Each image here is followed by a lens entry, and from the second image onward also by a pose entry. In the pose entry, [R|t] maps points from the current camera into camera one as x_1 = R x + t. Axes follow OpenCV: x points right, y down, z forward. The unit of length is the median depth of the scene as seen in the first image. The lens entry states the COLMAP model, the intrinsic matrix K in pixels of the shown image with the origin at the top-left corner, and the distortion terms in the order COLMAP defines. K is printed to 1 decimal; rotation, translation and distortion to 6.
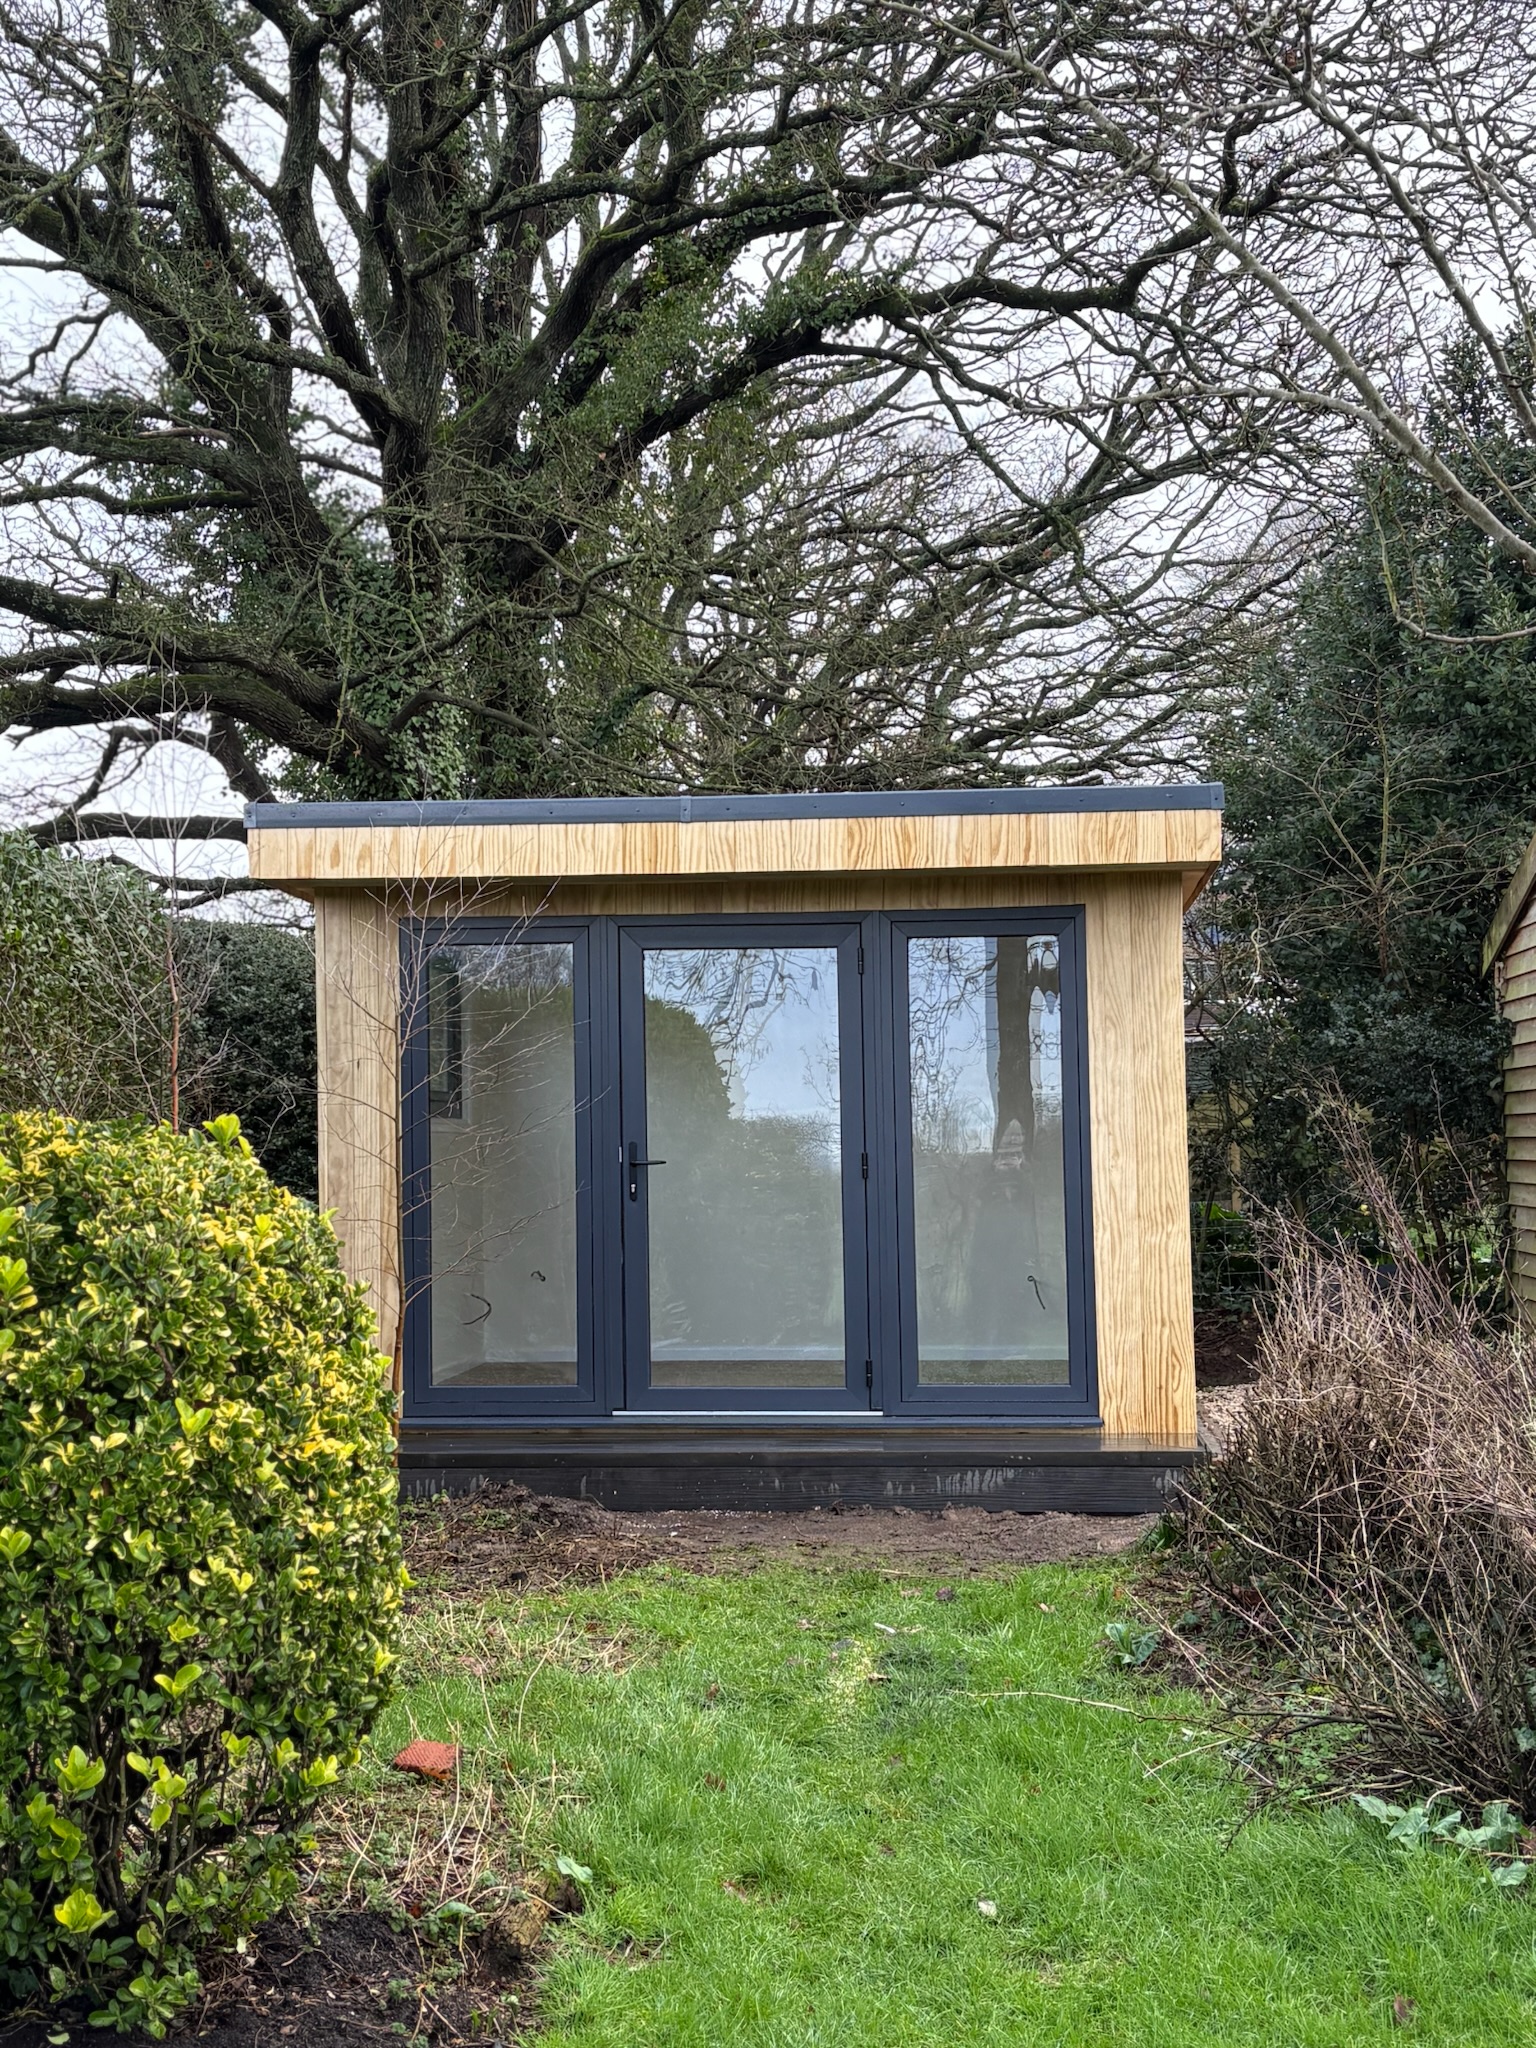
lens RADIAL K [[2726.9, 0, 758.9], [0, 2726.9, 1020.3], [0, 0, 1]] dist [0.220604, -0.778345]
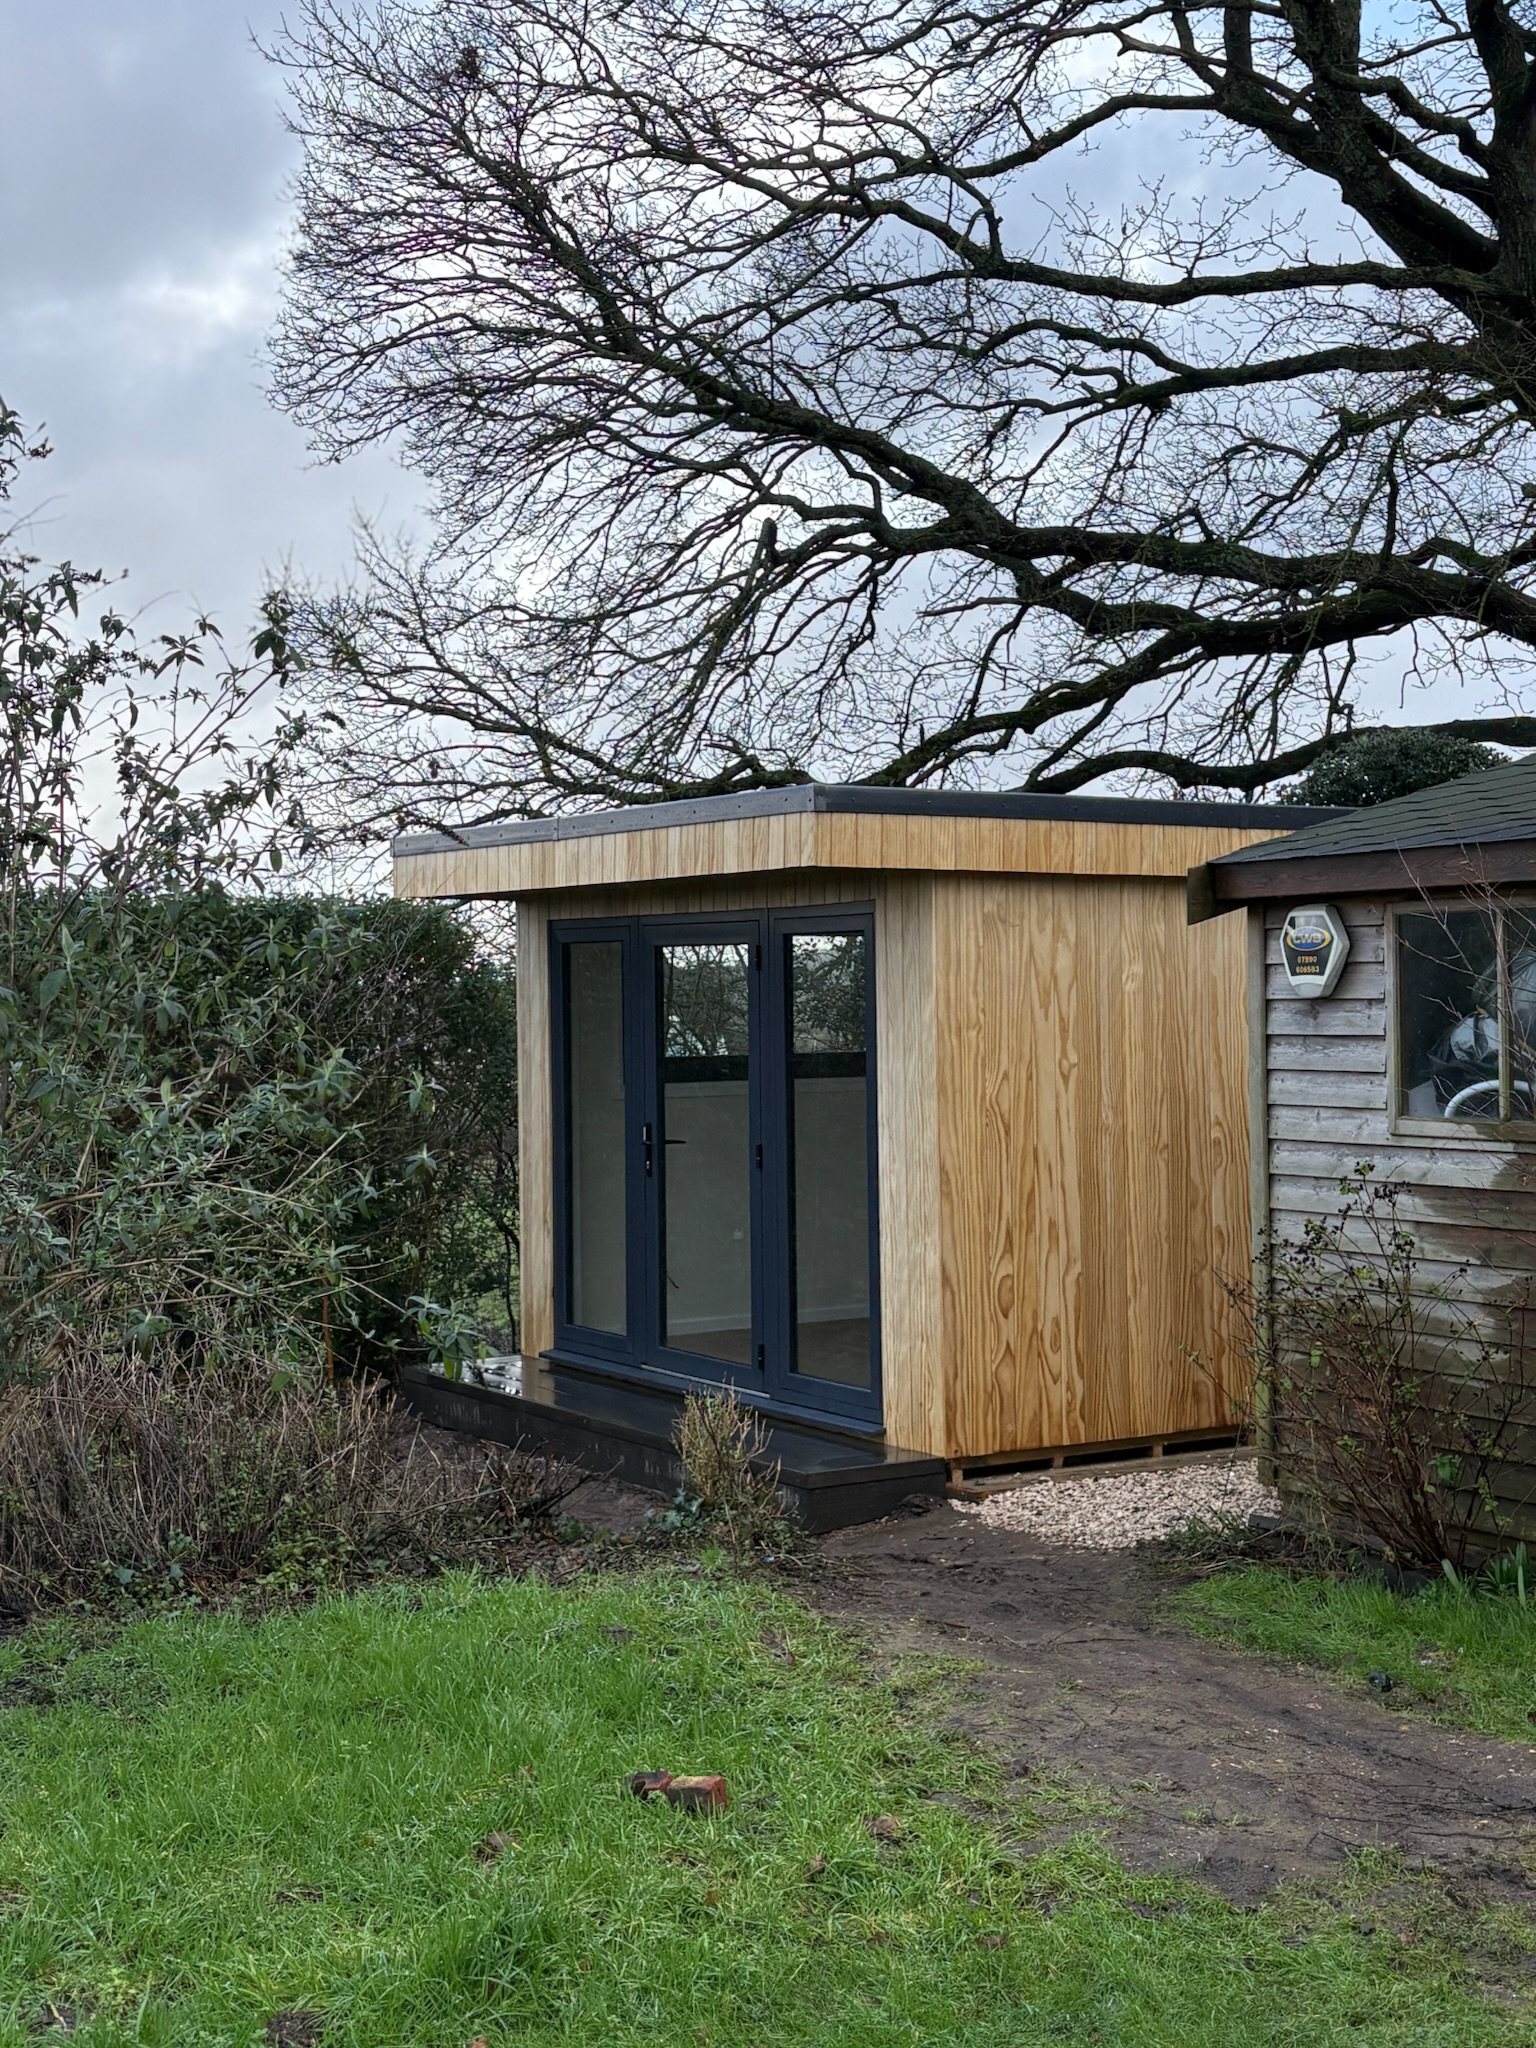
lens RADIAL K [[2726.9, 0, 758.9], [0, 2726.9, 1020.3], [0, 0, 1]] dist [0.220604, -0.778345]
pose [[0.597645, 0.013917, -0.801640, 0.913128], [0.040816, 0.998025, 0.047756, -0.050095], [0.800721, -0.061261, 0.595896, 0.409346]]
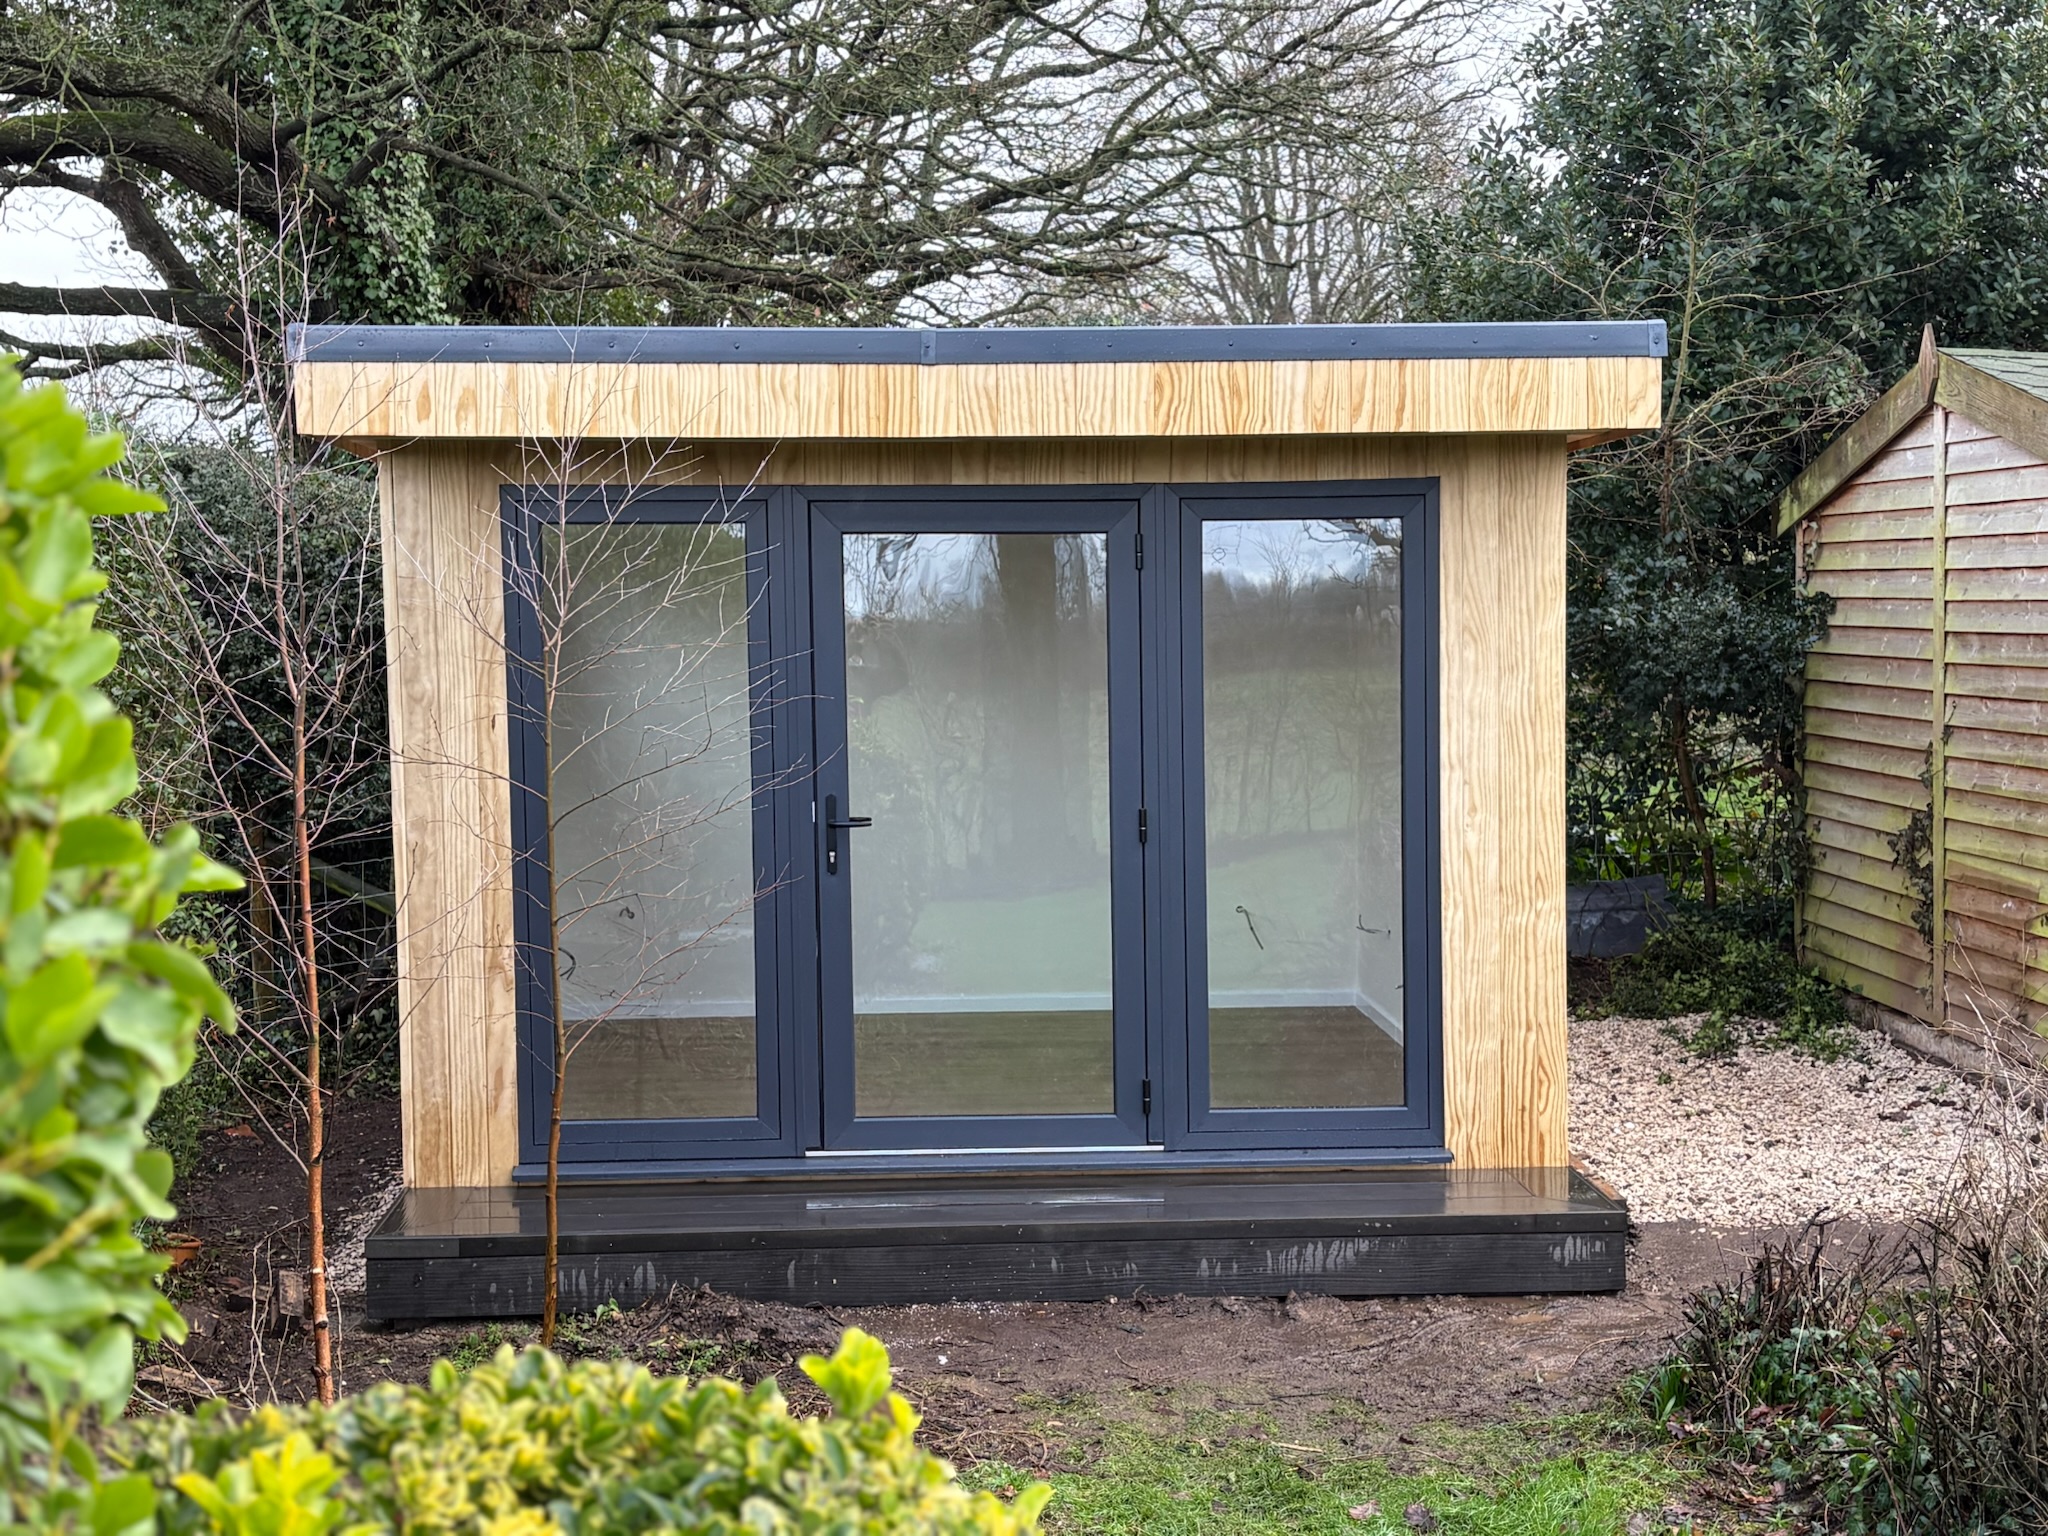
lens RADIAL K [[2726.9, 0, 1010.9], [0, 2726.9, 787.1], [0, 0, 1]] dist [0.220604, -0.778345]
pose [[0.990521, -0.008063, 0.137123, -0.105903], [-0.007558, 0.993564, 0.113021, -0.044351], [-0.137152, -0.112986, 0.984085, 0.280062]]
